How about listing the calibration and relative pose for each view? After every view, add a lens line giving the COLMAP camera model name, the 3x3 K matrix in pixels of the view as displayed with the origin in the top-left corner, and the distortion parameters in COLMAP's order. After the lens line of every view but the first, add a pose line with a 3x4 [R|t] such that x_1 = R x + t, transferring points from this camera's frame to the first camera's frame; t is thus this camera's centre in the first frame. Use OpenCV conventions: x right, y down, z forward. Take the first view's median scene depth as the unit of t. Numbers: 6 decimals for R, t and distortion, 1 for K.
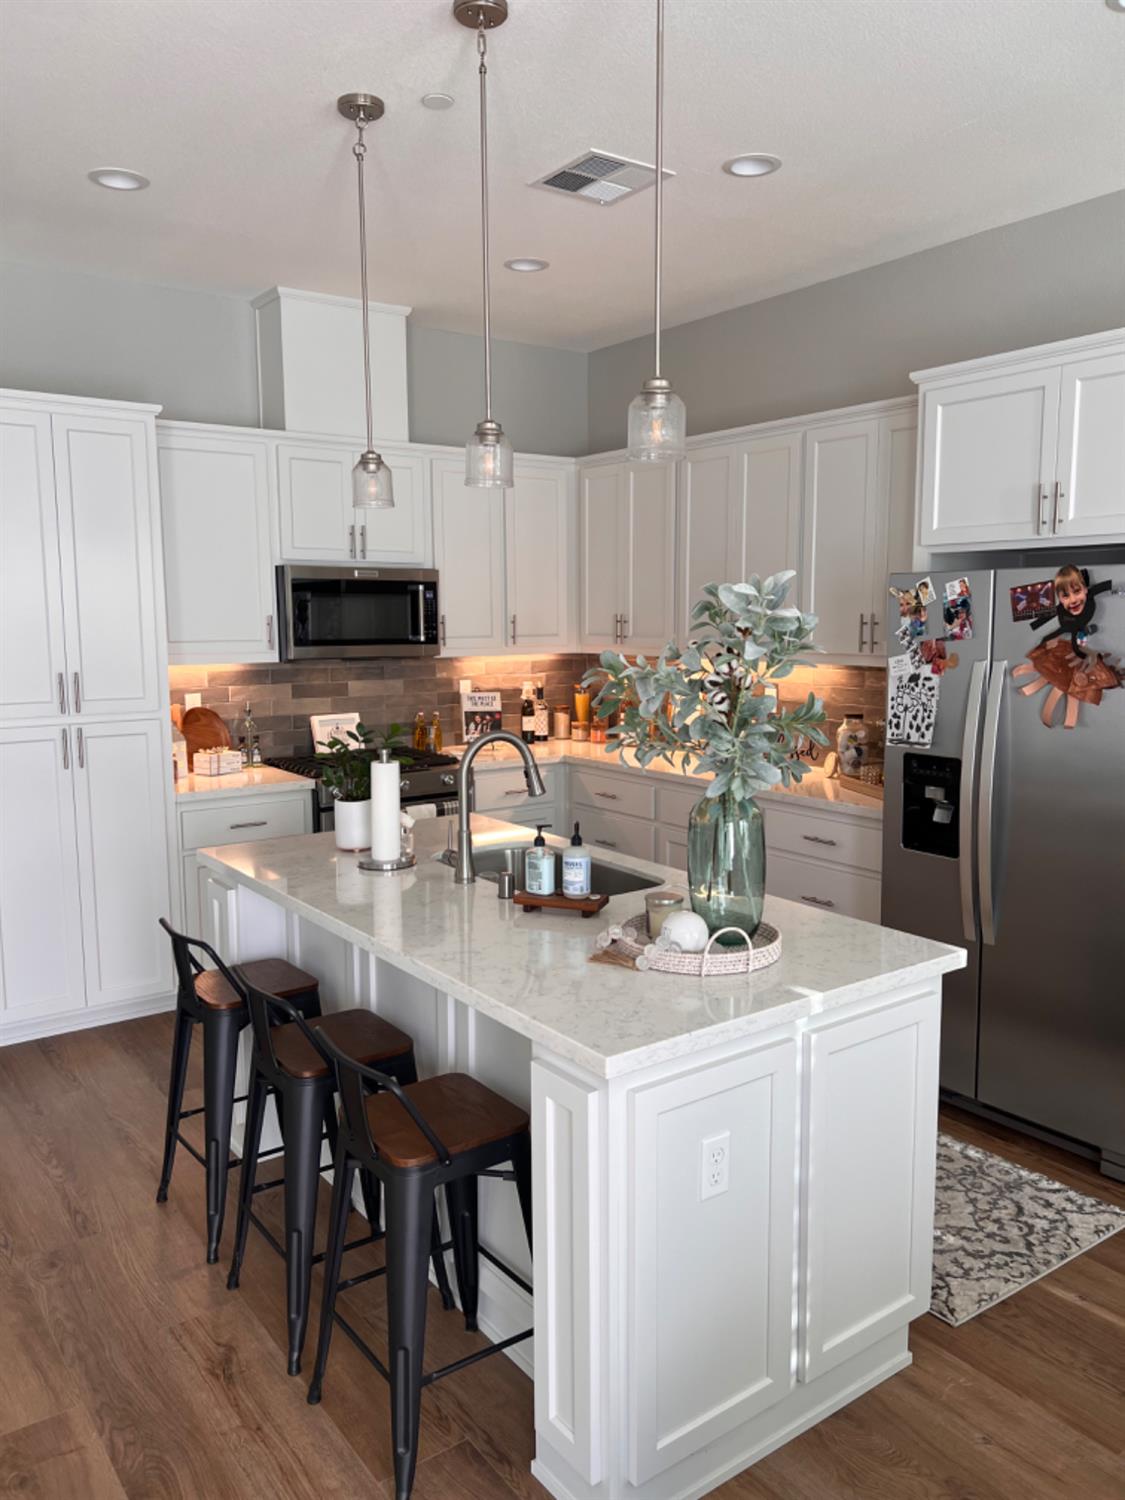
lens RADIAL K [[1127.3, 0, 562.5], [0, 1127.3, 750.0], [0, 0, 1]] dist [0.068538, -0.093030]
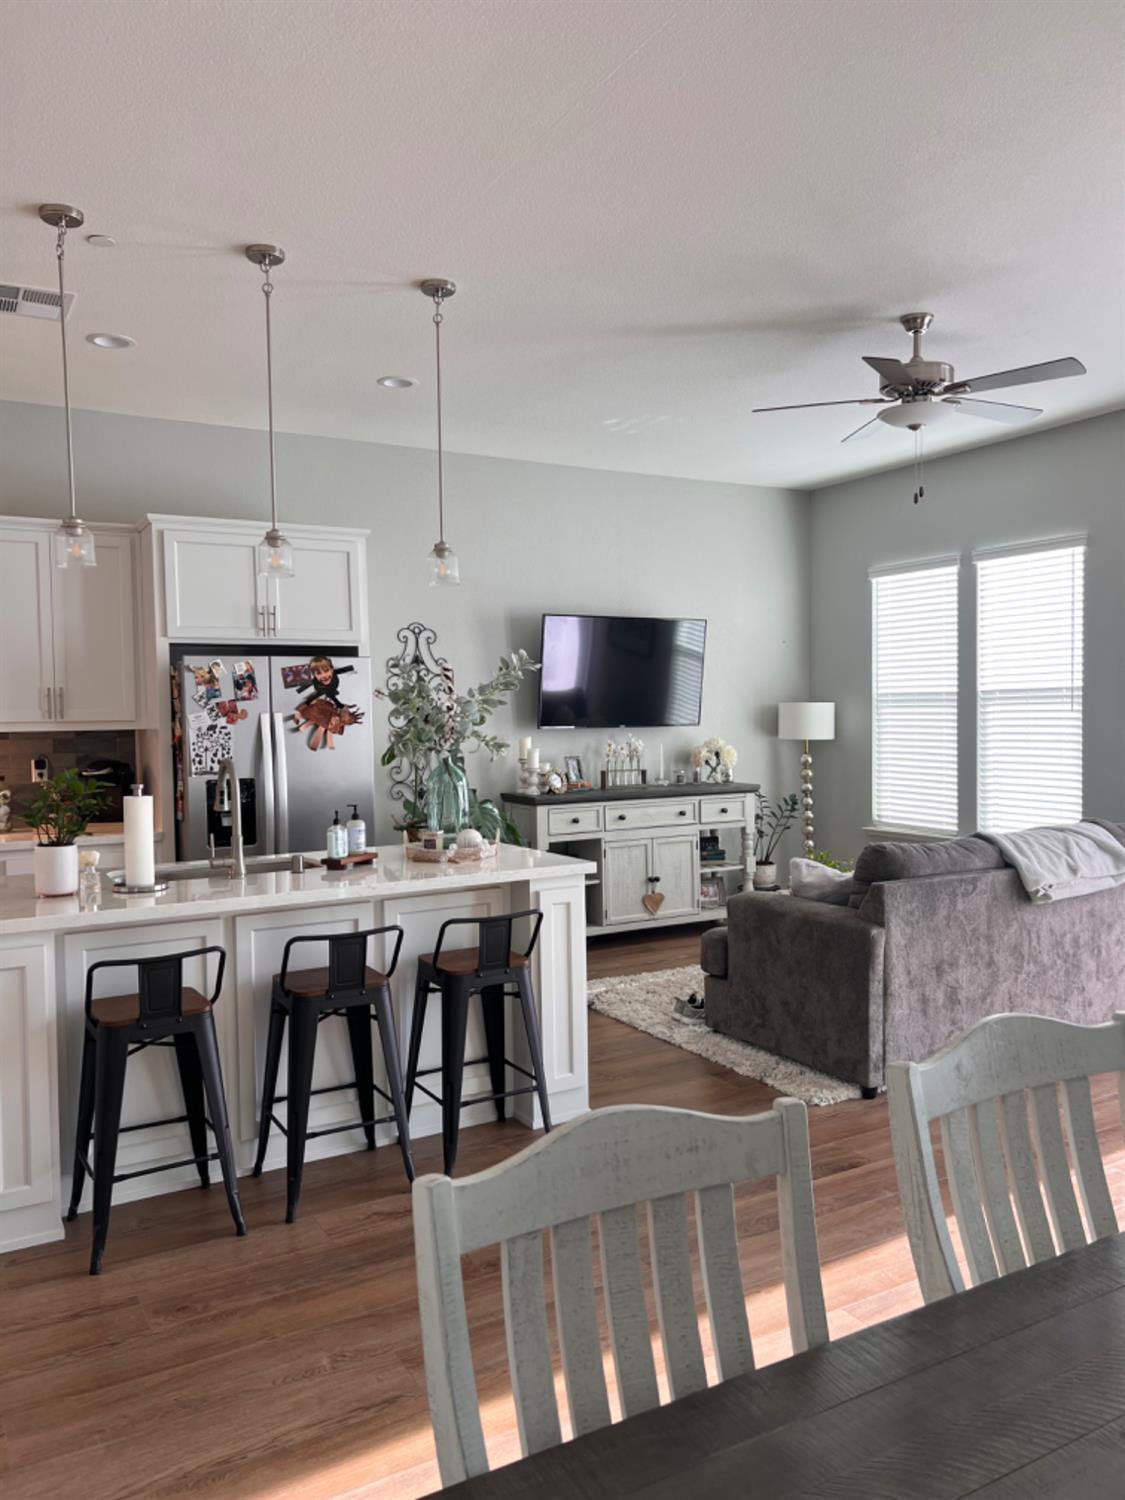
lens RADIAL K [[1125.9, 0, 558.1], [0, 1125.9, 773.8], [0, 0, 1]] dist [0.024354, -0.000648]
pose [[0.110852, -0.049765, 0.992590, -1.164410], [0.137505, 0.989908, 0.034274, 0.006828], [-0.984279, 0.132687, 0.116576, 0.436996]]
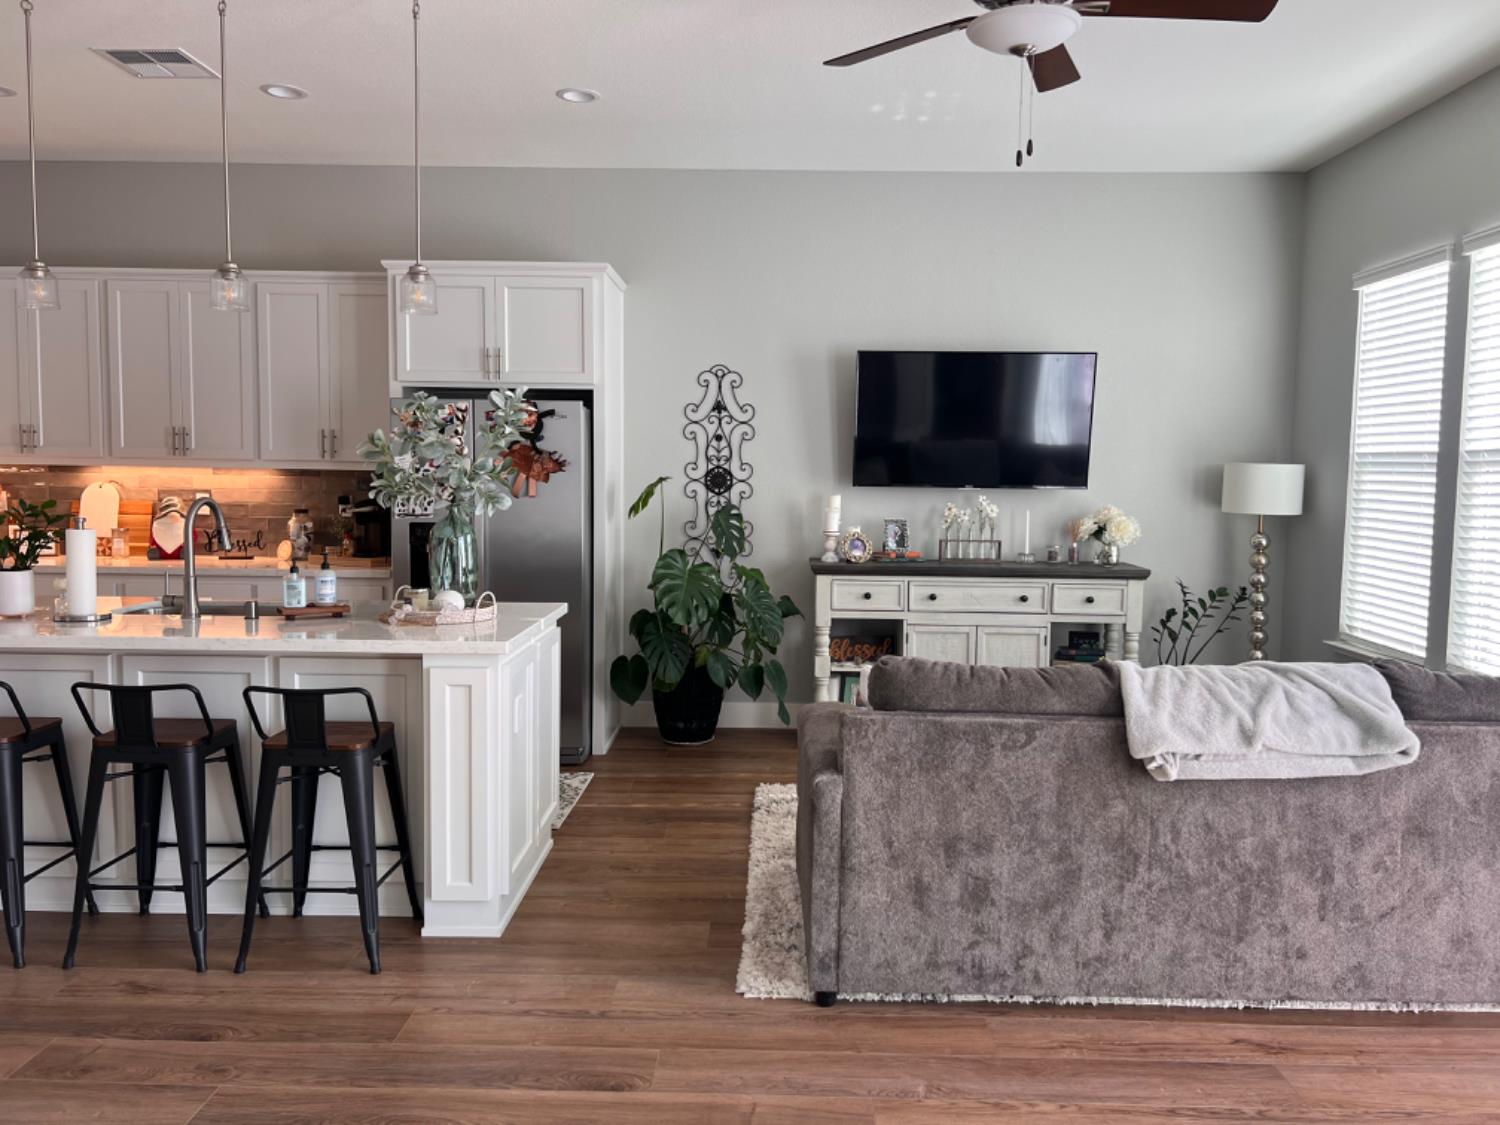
lens RADIAL K [[1127.3, 0, 750.0], [0, 1127.3, 562.5], [0, 0, 1]] dist [0.068538, -0.093030]
pose [[0.609015, -0.051447, 0.791488, -0.637846], [0.081147, 0.996699, 0.002347, 0.092798], [-0.788997, 0.062797, 0.611180, -0.242625]]
